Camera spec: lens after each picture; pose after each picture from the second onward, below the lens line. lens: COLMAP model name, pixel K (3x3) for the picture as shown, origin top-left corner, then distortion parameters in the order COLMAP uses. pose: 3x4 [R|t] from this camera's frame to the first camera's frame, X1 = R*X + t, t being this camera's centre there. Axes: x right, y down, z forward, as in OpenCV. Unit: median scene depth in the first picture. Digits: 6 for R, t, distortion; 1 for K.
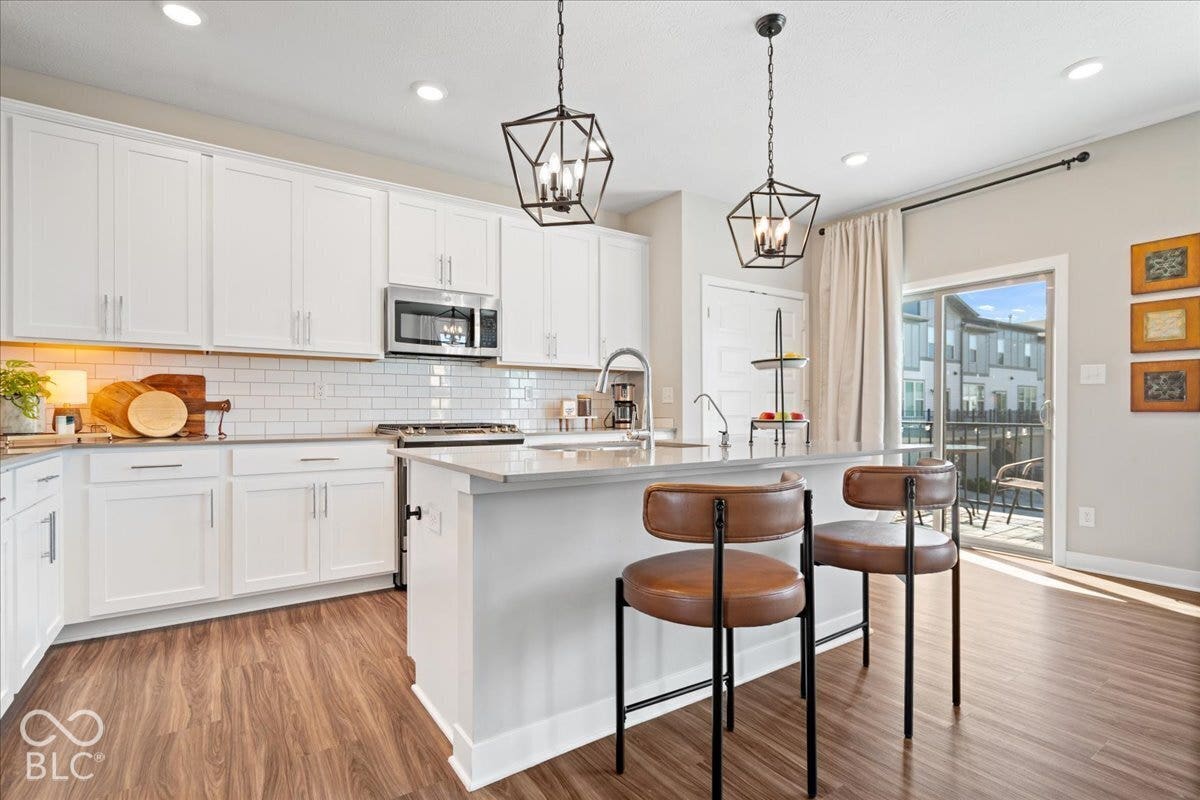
lens RADIAL K [[571.3, 0, 602.0], [0, 571.3, 411.9], [0, 0, 1]] dist [0.001553, 0.001389]
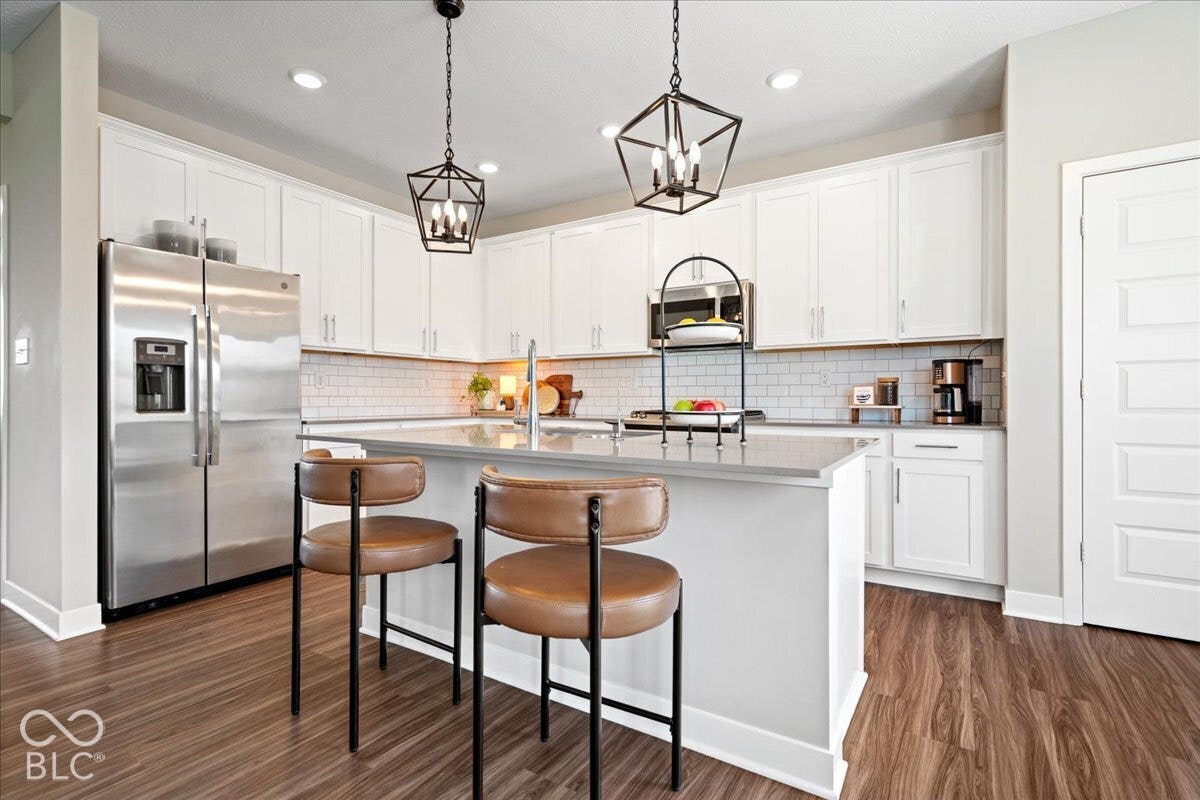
lens RADIAL K [[565.6, 0, 599.6], [0, 565.6, 405.6], [0, 0, 1]] dist [0.002402, 0.000317]
pose [[0.393270, 0.012973, -0.919331, 0.726235], [-0.003123, 0.999914, 0.012774, -0.000983], [0.919418, -0.002153, 0.393277, 0.478052]]
